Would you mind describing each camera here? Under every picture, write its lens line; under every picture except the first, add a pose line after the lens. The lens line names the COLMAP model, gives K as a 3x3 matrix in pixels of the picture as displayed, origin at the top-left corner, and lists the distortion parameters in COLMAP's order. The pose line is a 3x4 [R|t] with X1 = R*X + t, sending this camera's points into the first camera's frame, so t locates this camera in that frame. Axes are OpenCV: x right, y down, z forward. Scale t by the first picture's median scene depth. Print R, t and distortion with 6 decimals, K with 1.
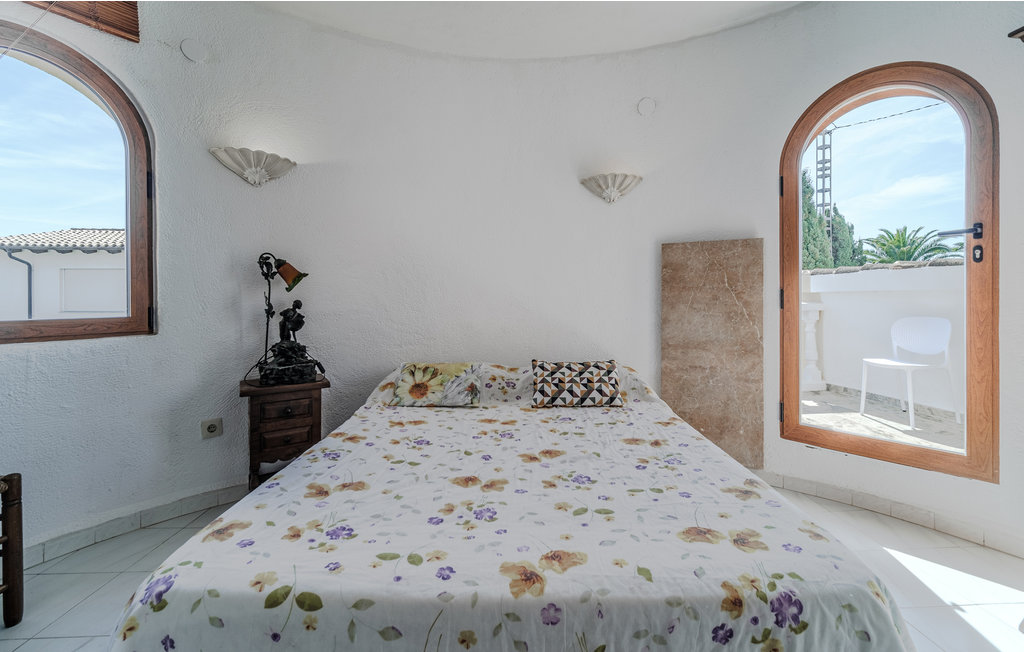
lens RADIAL K [[440.5, 0, 531.2], [0, 440.5, 288.5], [0, 0, 1]] dist [-0.001094, -0.000790]
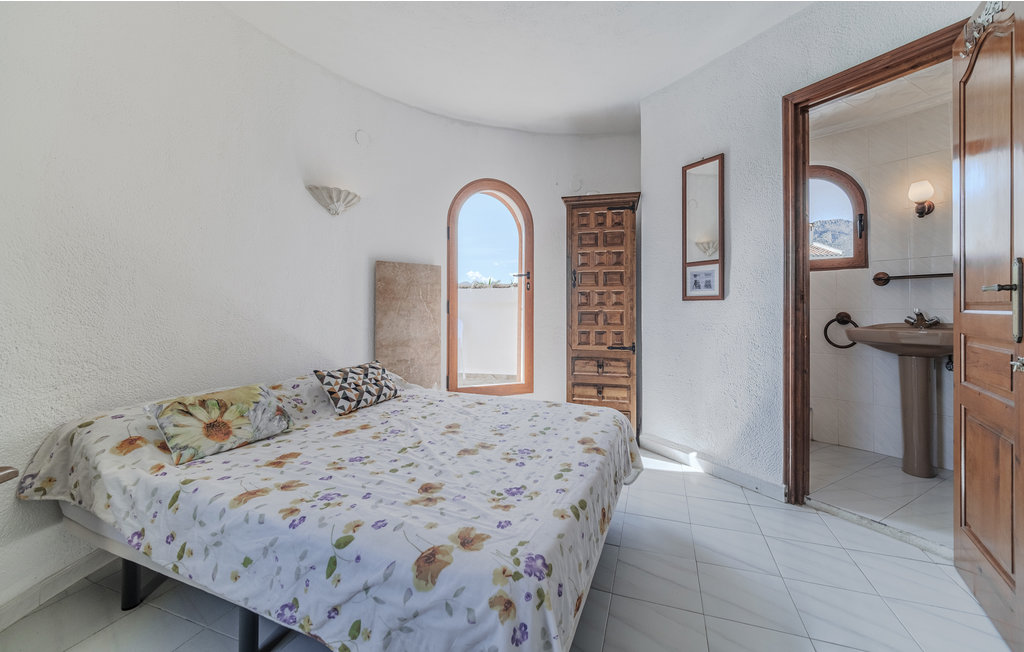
lens RADIAL K [[440.5, 0, 531.2], [0, 440.5, 288.5], [0, 0, 1]] dist [-0.001094, -0.000790]
pose [[0.297223, 0.043809, 0.953803, -0.790428], [-0.023739, 0.998977, -0.038486, 0.010365], [-0.954513, -0.011203, 0.297959, 0.279967]]
